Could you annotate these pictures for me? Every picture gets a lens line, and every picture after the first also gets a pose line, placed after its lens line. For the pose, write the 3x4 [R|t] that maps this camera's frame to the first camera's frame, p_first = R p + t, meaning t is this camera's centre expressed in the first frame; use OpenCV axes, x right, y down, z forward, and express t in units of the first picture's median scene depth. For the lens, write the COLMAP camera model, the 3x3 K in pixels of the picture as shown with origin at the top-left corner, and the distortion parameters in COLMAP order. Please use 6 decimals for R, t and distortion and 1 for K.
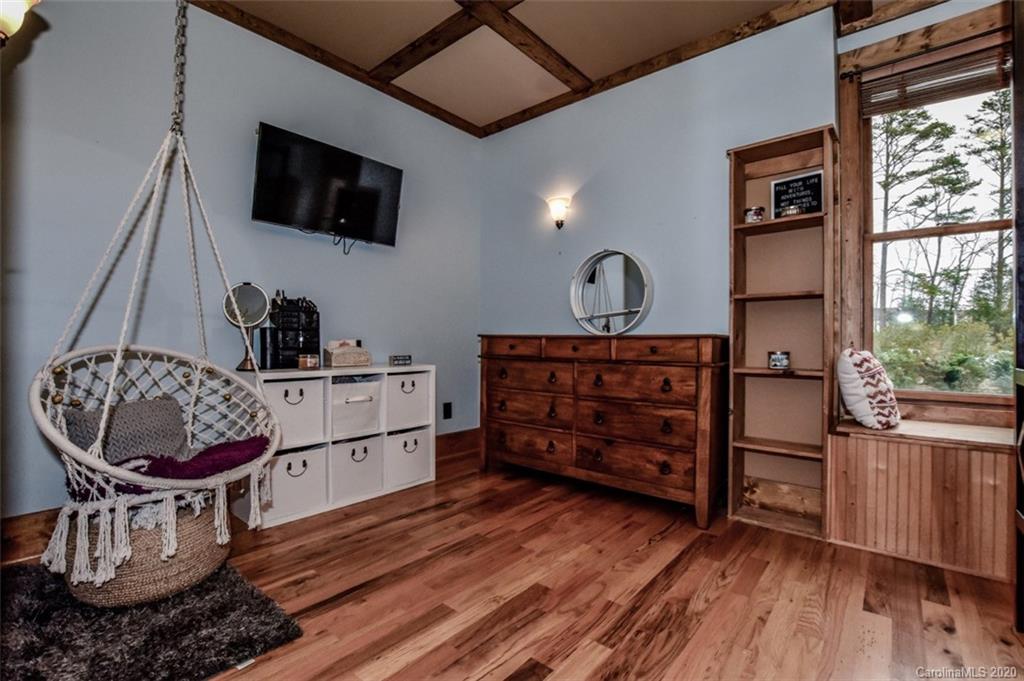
lens RADIAL K [[457.7, 0, 521.3], [0, 457.7, 338.9], [0, 0, 1]] dist [-0.014914, 0.000151]
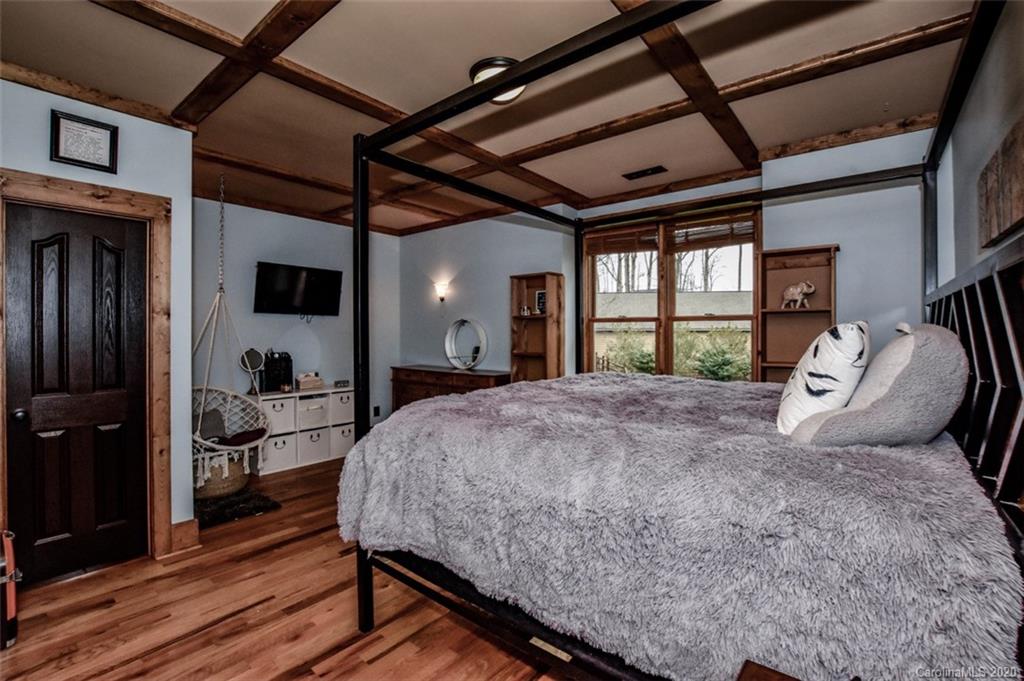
lens RADIAL K [[449.2, 0, 523.7], [0, 449.2, 343.7], [0, 0, 1]] dist [-0.002114, -0.000127]
pose [[0.999435, 0.002879, 0.033478, 0.492725], [-0.003836, 0.999585, 0.028558, -0.209134], [-0.033382, -0.028670, 0.999031, -0.958392]]
